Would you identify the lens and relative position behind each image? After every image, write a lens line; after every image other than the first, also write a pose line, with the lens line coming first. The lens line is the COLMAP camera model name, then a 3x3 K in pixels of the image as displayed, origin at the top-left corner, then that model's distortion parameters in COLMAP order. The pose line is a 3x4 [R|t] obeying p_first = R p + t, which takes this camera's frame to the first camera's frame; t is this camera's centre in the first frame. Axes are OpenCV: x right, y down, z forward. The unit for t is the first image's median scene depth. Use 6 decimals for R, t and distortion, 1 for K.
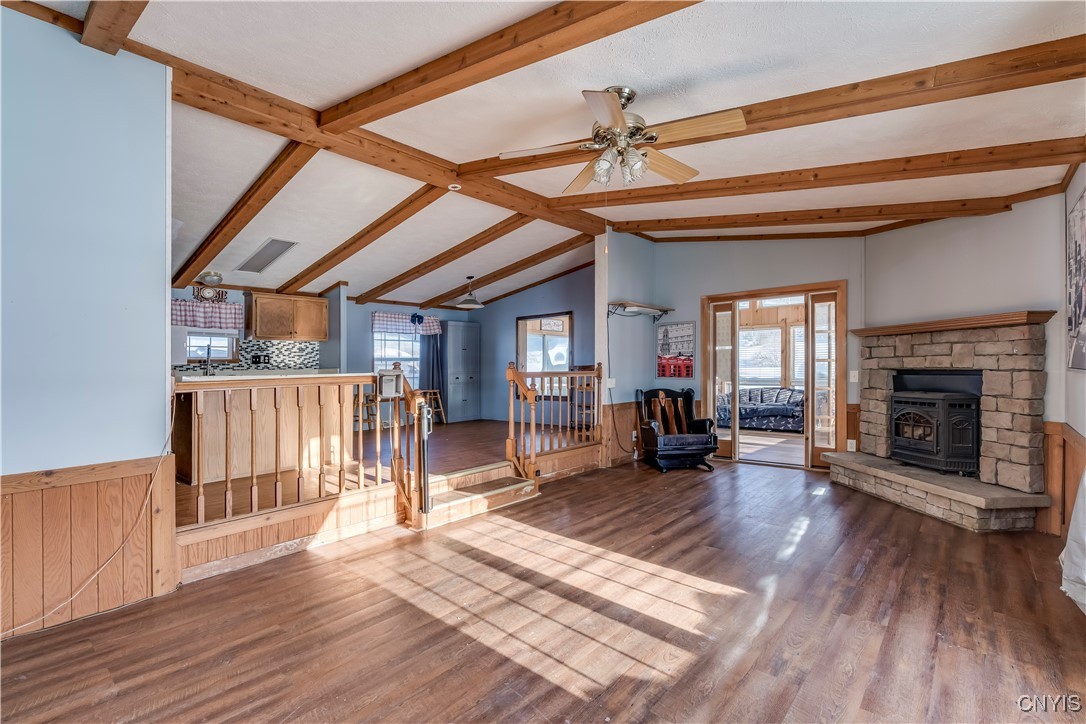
lens RADIAL K [[488.4, 0, 545.8], [0, 488.4, 366.3], [0, 0, 1]] dist [-0.029727, 0.003454]
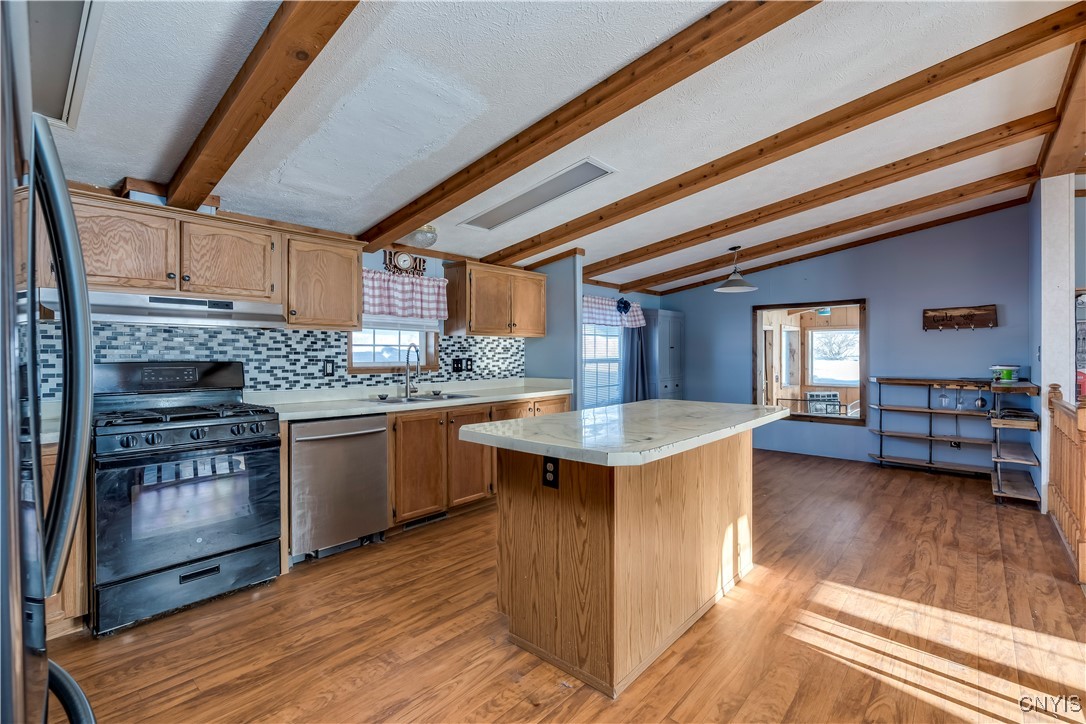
lens RADIAL K [[488.4, 0, 540.9], [0, 488.4, 359.2], [0, 0, 1]] dist [-0.029727, 0.003454]
pose [[0.999720, 0.015666, -0.017744, -0.470226], [-0.015420, 0.999784, 0.013921, -0.032706], [0.017958, -0.013643, 0.999746, 0.337595]]
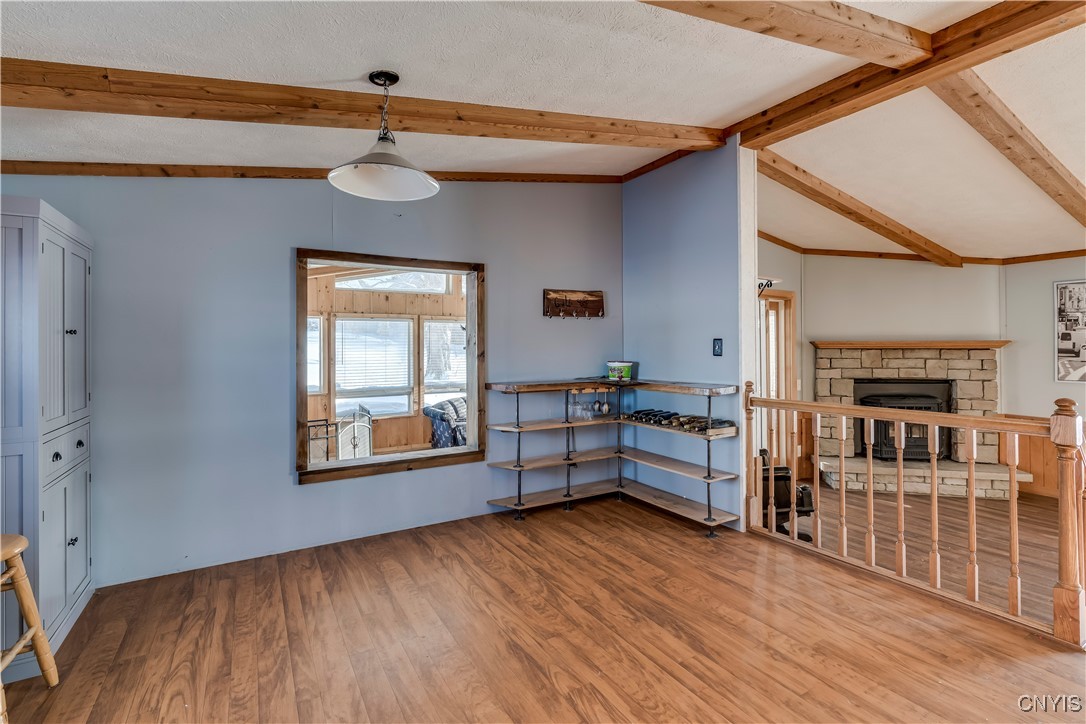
lens RADIAL K [[488.4, 0, 547.9], [0, 488.4, 351.4], [0, 0, 1]] dist [-0.029727, 0.003454]
pose [[0.320031, 0.011913, 0.947332, -0.422047], [-0.003795, 0.999929, -0.011292, -0.030194], [-0.947399, 0.000019, 0.320054, 0.923230]]
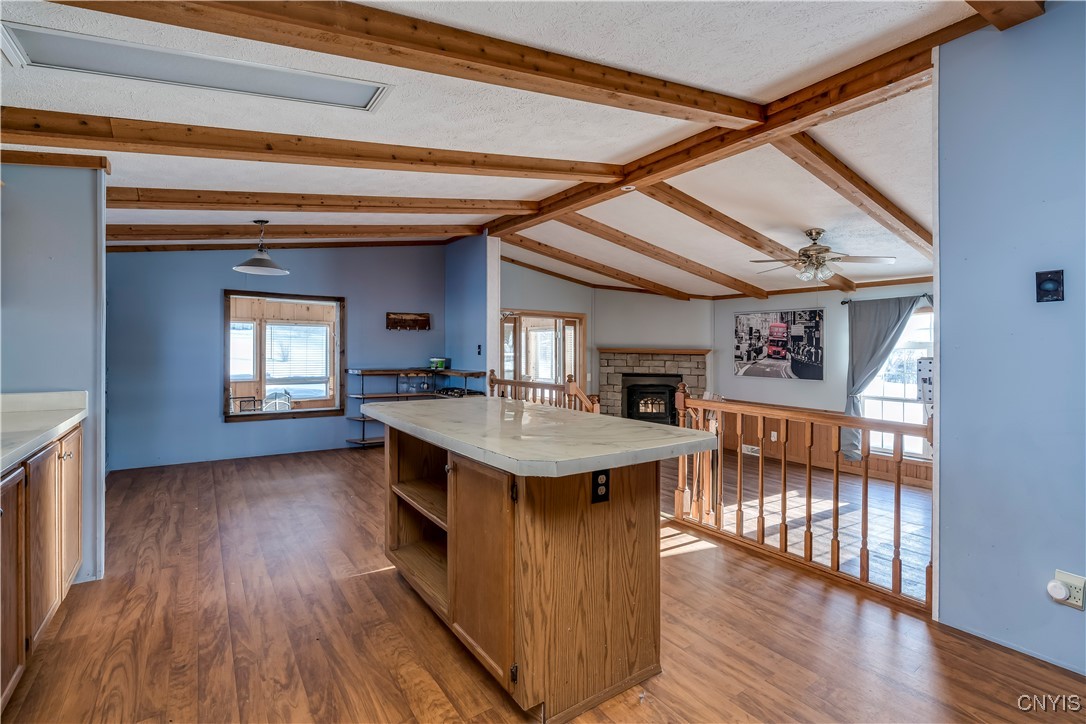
lens RADIAL K [[488.4, 0, 550.6], [0, 488.4, 350.0], [0, 0, 1]] dist [-0.029727, 0.003454]
pose [[0.241623, 0.022964, 0.970098, -0.709878], [-0.020779, 0.999613, -0.018487, -0.027188], [-0.970148, -0.015691, 0.242007, 0.578646]]
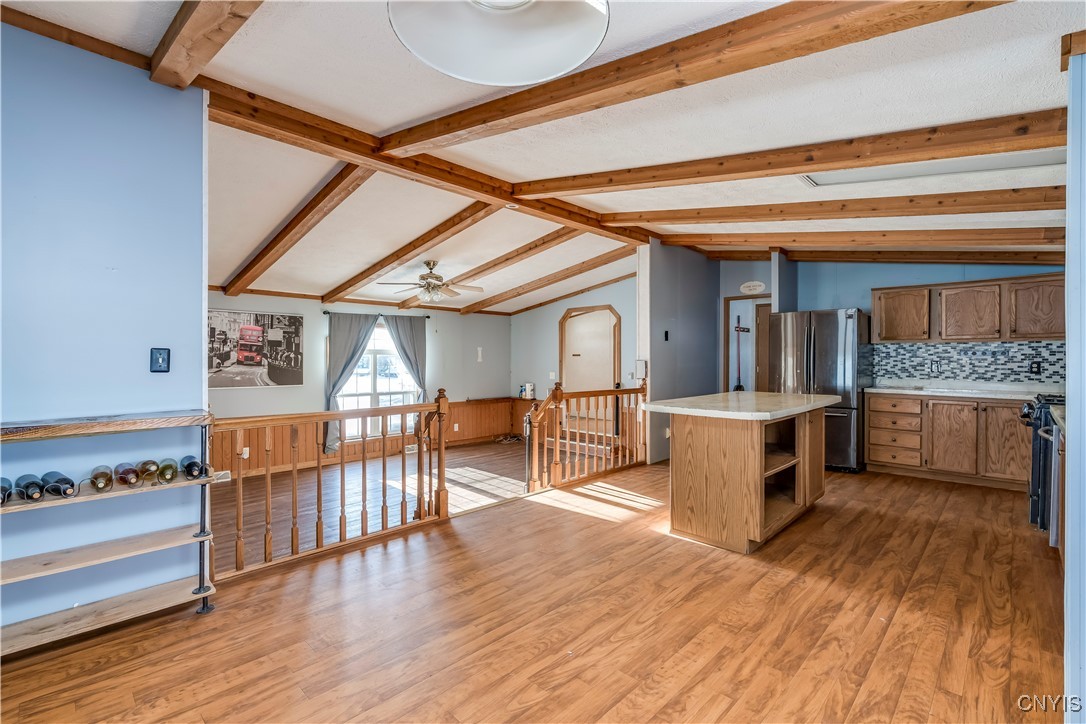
lens RADIAL K [[488.4, 0, 541.4], [0, 488.4, 367.2], [0, 0, 1]] dist [-0.029727, 0.003454]
pose [[-0.998845, 0.016910, 0.044985, -0.177593], [0.017431, 0.999785, 0.011200, -0.034708], [-0.044786, 0.011971, -0.998925, 1.276336]]
